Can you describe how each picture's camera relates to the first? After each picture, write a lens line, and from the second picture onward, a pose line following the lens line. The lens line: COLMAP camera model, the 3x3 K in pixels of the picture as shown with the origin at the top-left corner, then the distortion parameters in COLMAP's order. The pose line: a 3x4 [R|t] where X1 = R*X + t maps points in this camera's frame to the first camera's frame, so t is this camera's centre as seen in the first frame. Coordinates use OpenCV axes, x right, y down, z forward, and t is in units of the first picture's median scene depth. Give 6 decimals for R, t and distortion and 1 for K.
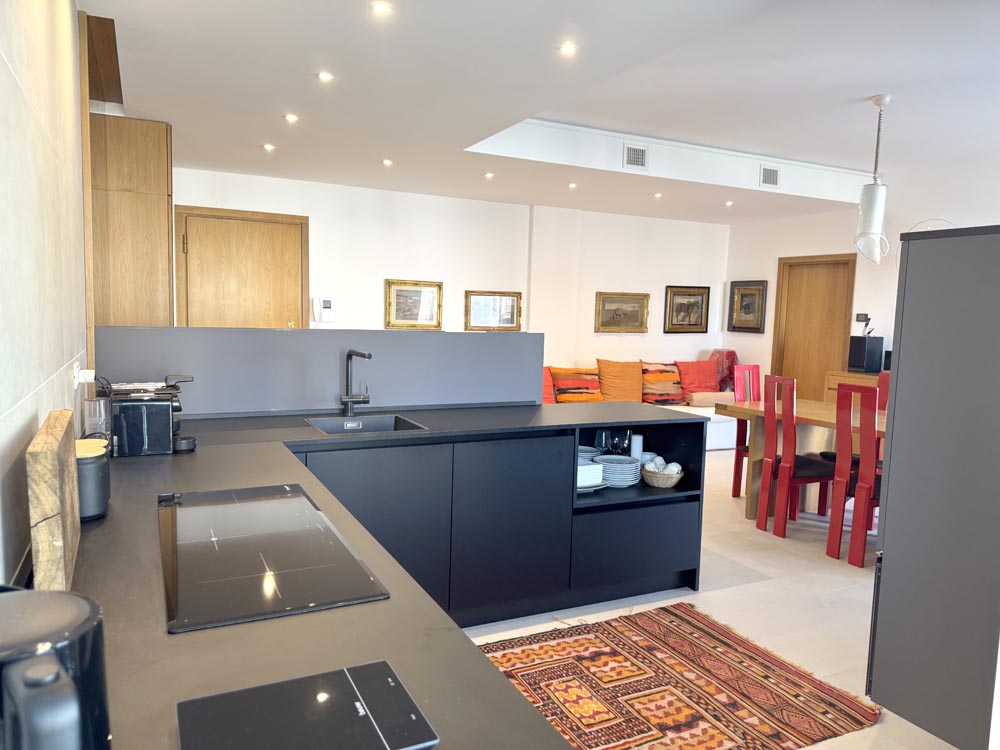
lens RADIAL K [[698.1, 0, 495.2], [0, 698.1, 378.0], [0, 0, 1]] dist [0.038651, -0.005115]
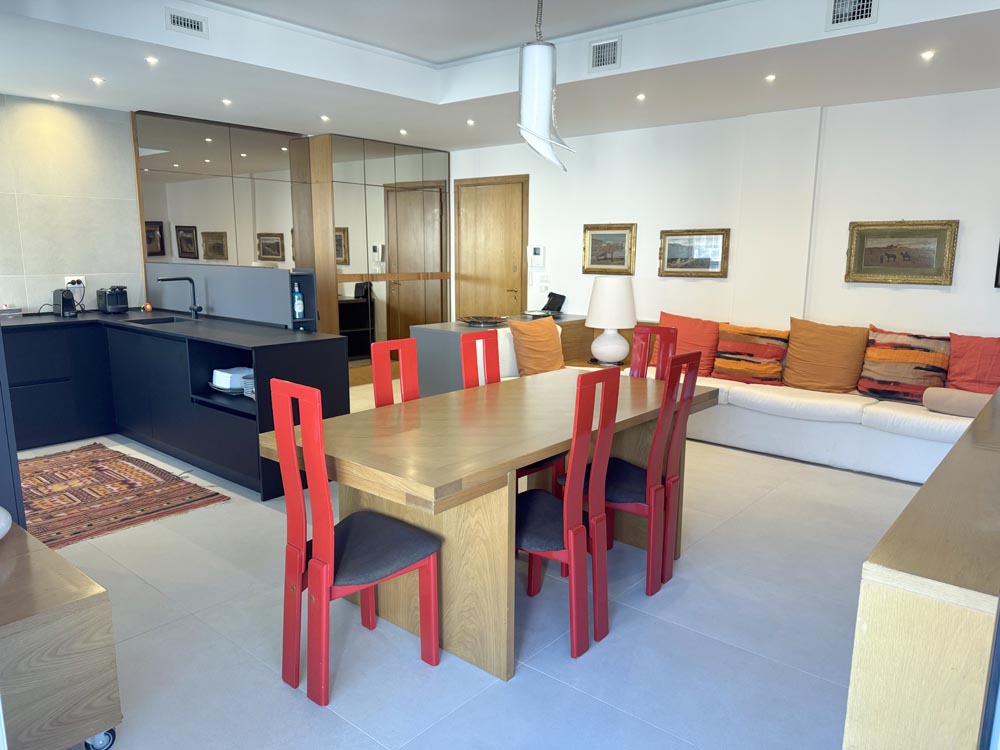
lens RADIAL K [[698.1, 0, 494.8], [0, 698.1, 376.2], [0, 0, 1]] dist [0.038651, -0.005115]
pose [[0.389541, 0.141906, -0.910011, 0.830366], [-0.081143, 0.989505, 0.119568, -0.035714], [0.917428, 0.027265, 0.396967, 0.516434]]
